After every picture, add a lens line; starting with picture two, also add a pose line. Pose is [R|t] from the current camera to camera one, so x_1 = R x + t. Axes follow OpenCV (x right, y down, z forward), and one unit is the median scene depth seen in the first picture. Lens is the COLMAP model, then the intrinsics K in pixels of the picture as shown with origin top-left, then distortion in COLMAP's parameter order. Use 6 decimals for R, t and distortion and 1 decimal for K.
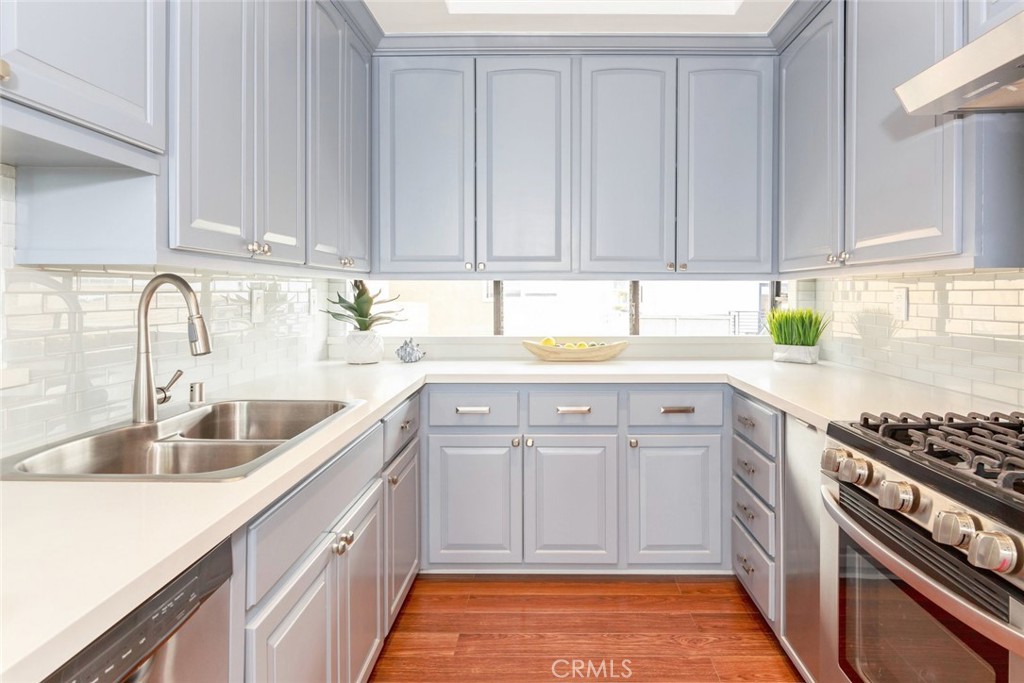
lens RADIAL K [[610.4, 0, 563.0], [0, 610.4, 302.1], [0, 0, 1]] dist [-0.001845, 0.003515]
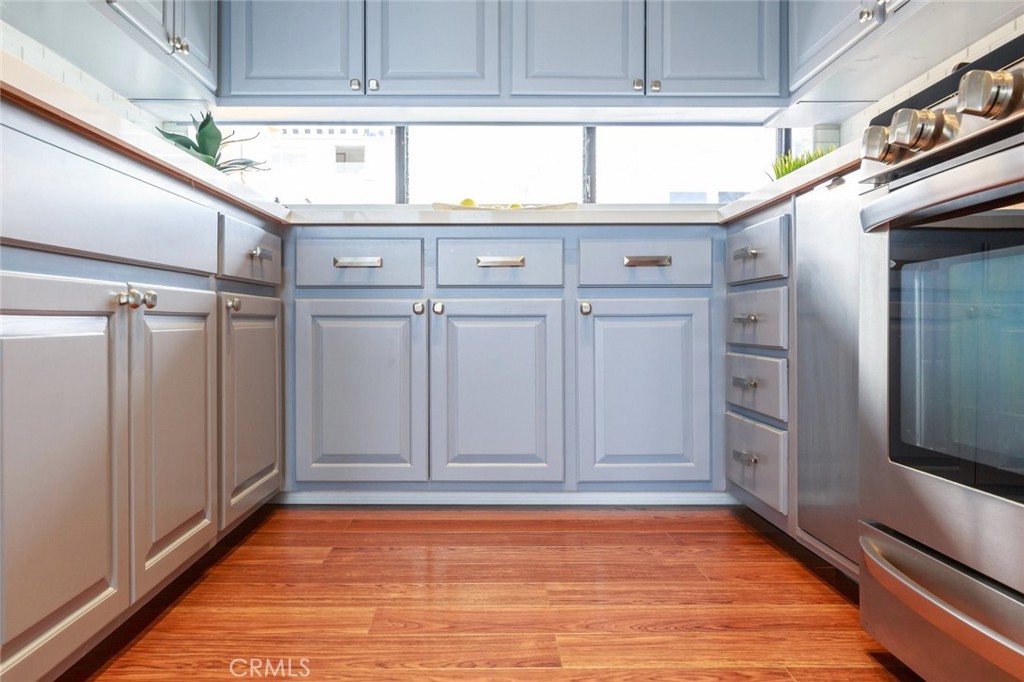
lens RADIAL K [[787.1, 0, 508.3], [0, 787.1, 339.4], [0, 0, 1]] dist [0.000341, -0.004968]
pose [[0.999995, -0.000991, 0.003157, 0.023352], [0.001026, 0.999937, -0.011202, 0.275501], [-0.003146, 0.011205, 0.999932, 0.090478]]
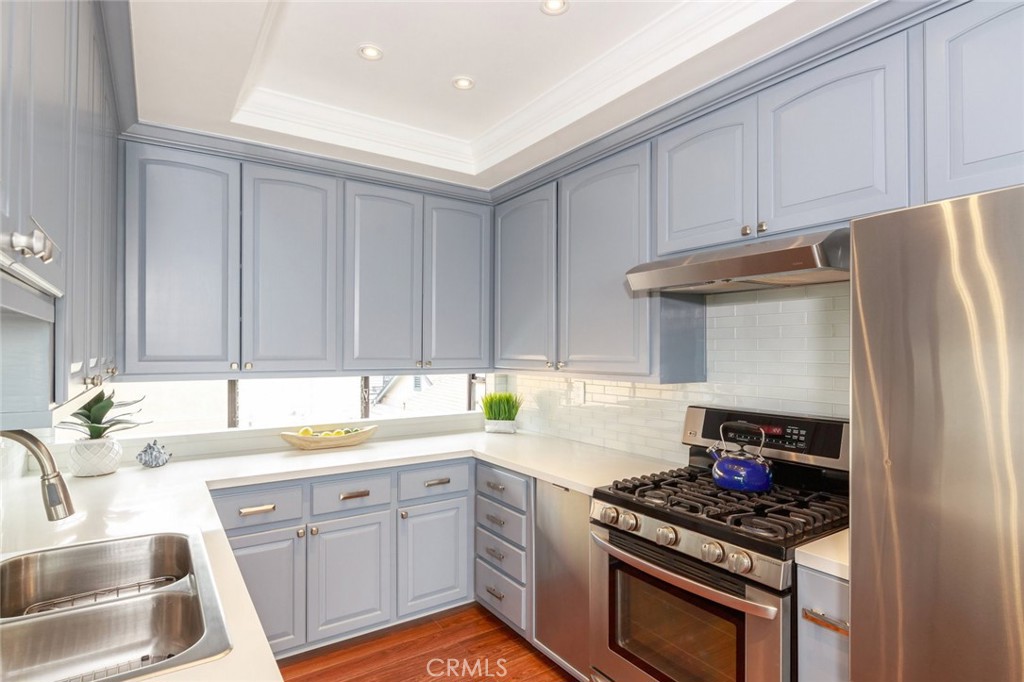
lens RADIAL K [[525.9, 0, 512.5], [0, 525.9, 348.8], [0, 0, 1]] dist [-0.003119, -0.000316]
pose [[0.828233, 0.002771, 0.560377, -0.287819], [0.002416, 0.999961, -0.008516, -0.087013], [-0.560379, 0.008407, 0.828194, 0.018554]]
